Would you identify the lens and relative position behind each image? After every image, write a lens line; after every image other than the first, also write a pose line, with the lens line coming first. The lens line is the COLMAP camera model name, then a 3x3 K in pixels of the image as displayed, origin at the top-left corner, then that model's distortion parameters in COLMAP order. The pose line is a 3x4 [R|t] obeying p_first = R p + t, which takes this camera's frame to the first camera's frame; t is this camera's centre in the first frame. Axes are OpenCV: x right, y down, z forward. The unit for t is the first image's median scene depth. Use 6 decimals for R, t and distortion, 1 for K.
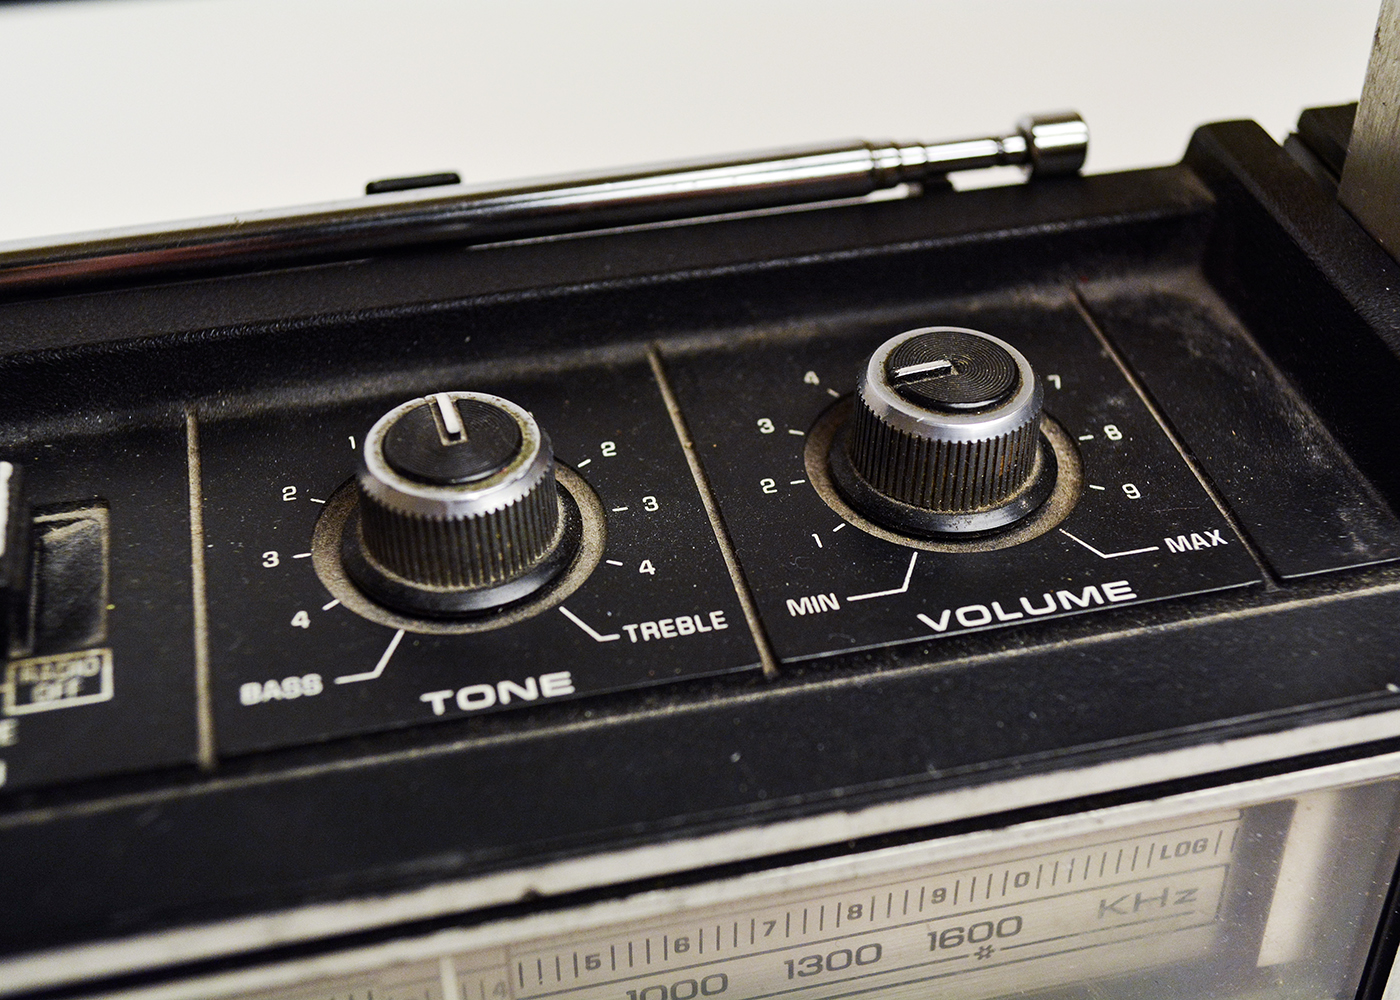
lens RADIAL K [[1831.1, 0, 698.4], [0, 1831.1, 501.0], [0, 0, 1]] dist [0.008116, 0.000000]
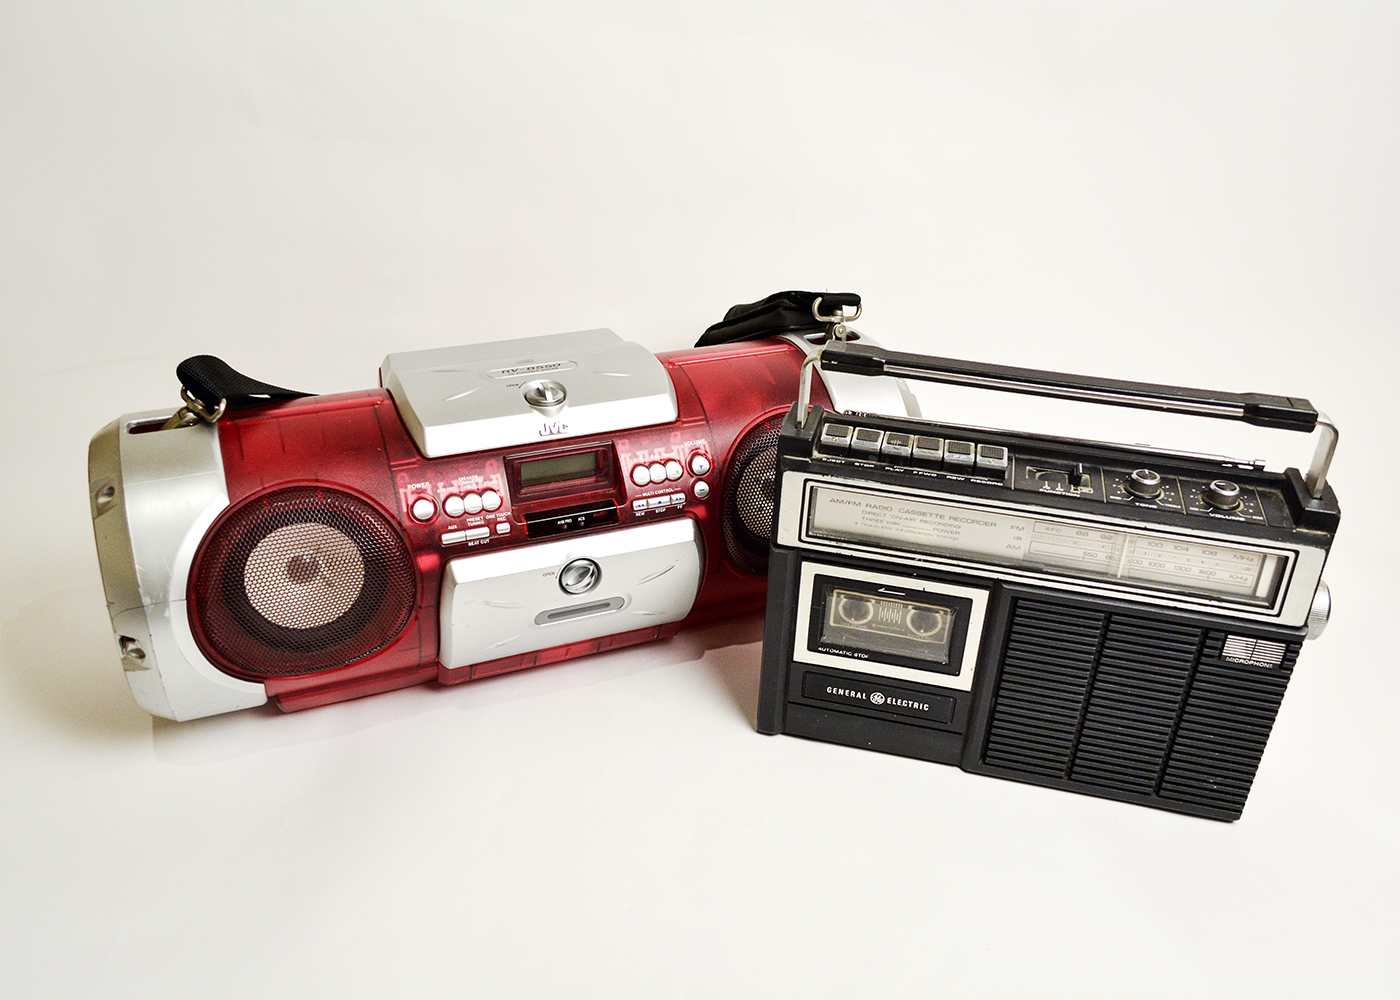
lens RADIAL K [[1128.0, 0, 701.9], [0, 1128.0, 497.6], [0, 0, 1]] dist [0.013185, 0.002630]
pose [[0.885582, 0.249242, -0.391947, 0.067504], [-0.318959, 0.939743, -0.123081, 0.976057], [0.337652, 0.234014, 0.911718, -3.049650]]
